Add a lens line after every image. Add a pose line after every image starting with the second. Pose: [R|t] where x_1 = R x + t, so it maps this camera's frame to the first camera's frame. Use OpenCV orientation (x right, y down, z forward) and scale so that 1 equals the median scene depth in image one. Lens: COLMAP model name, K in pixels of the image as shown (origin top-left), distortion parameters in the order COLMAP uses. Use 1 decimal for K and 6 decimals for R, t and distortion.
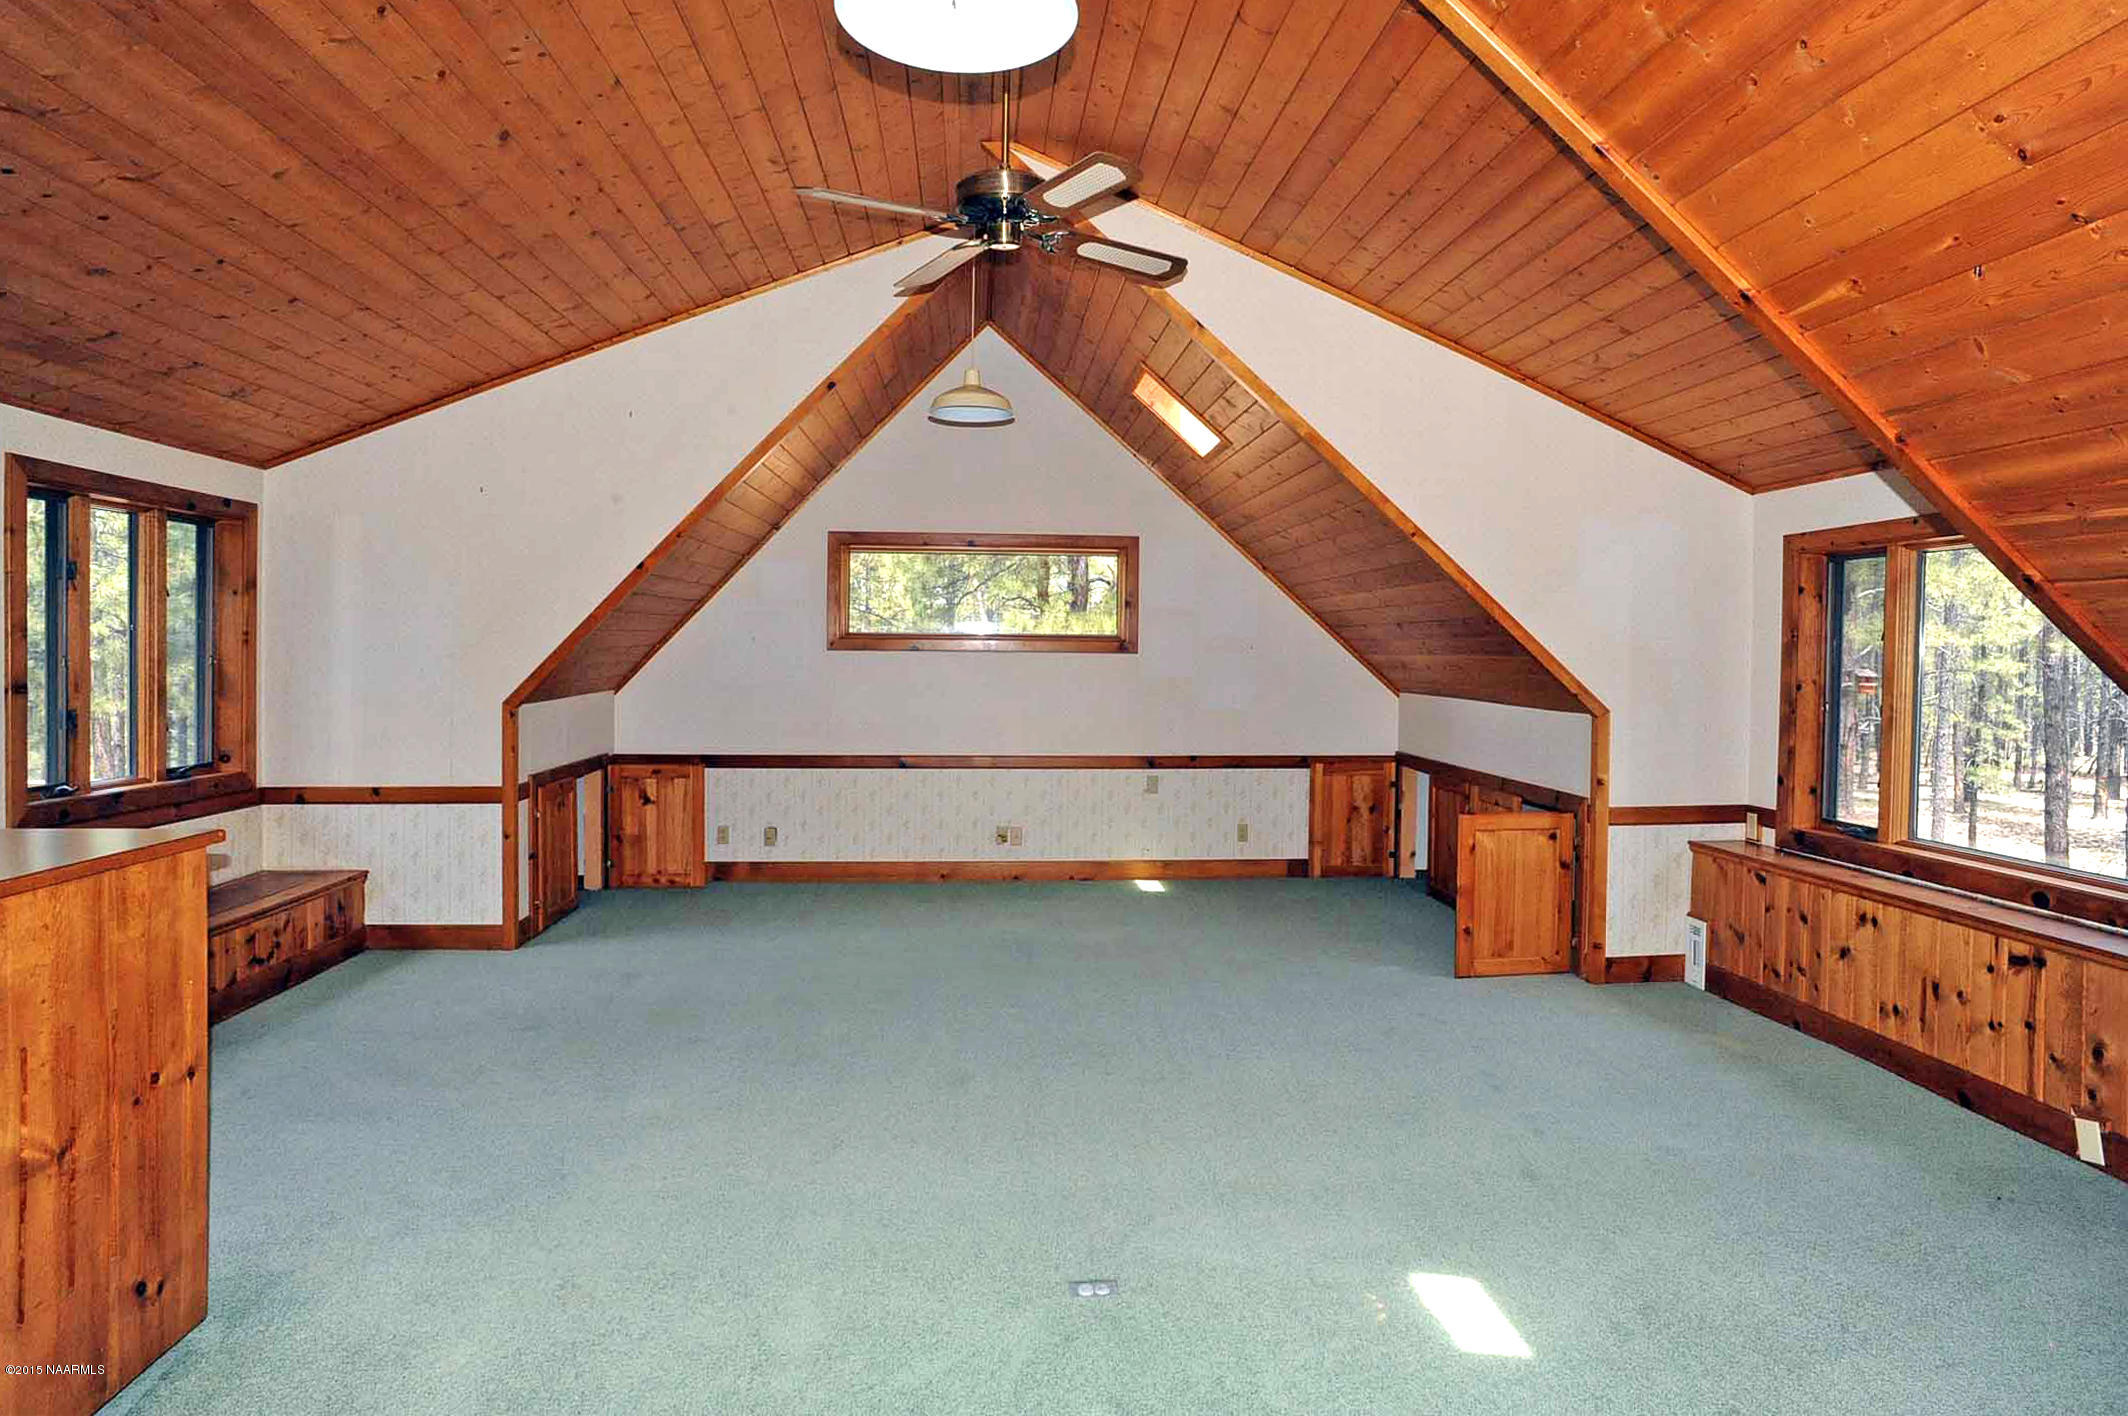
lens RADIAL K [[1256.7, 0, 1071.6], [0, 1256.7, 675.9], [0, 0, 1]] dist [-0.089181, 0.091081]
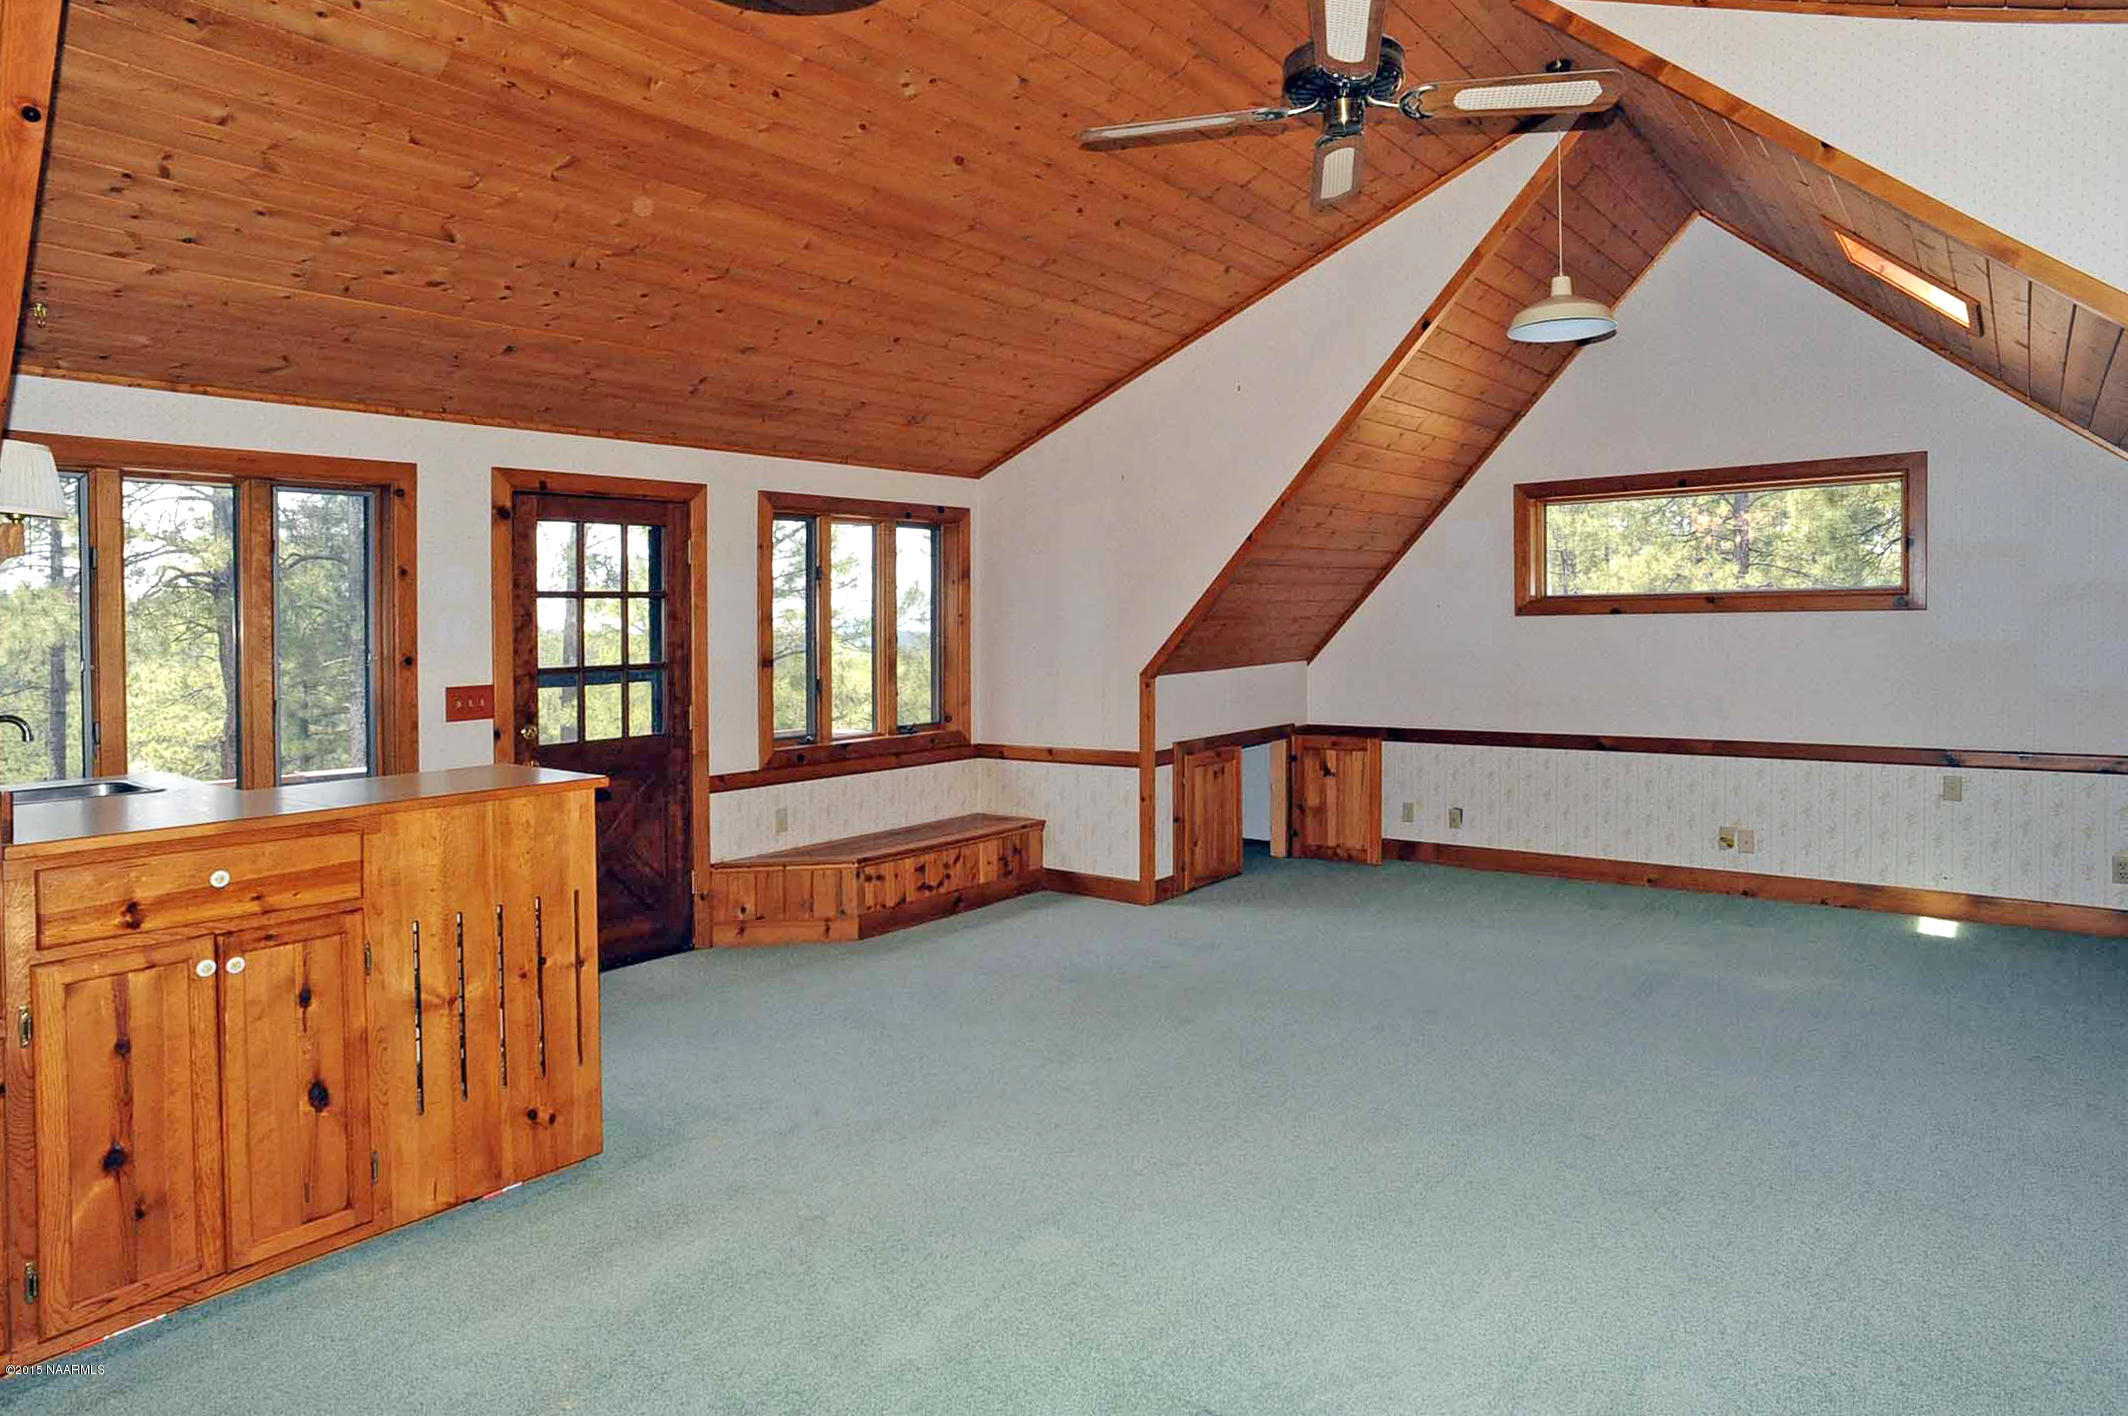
lens RADIAL K [[1237.4, 0, 1056.4], [0, 1237.4, 631.3], [0, 0, 1]] dist [-0.095442, 0.086805]
pose [[0.725703, -0.017739, -0.687779, 0.225044], [0.011263, 0.999840, -0.013903, -0.001302], [0.687916, 0.002343, 0.725787, 0.174526]]
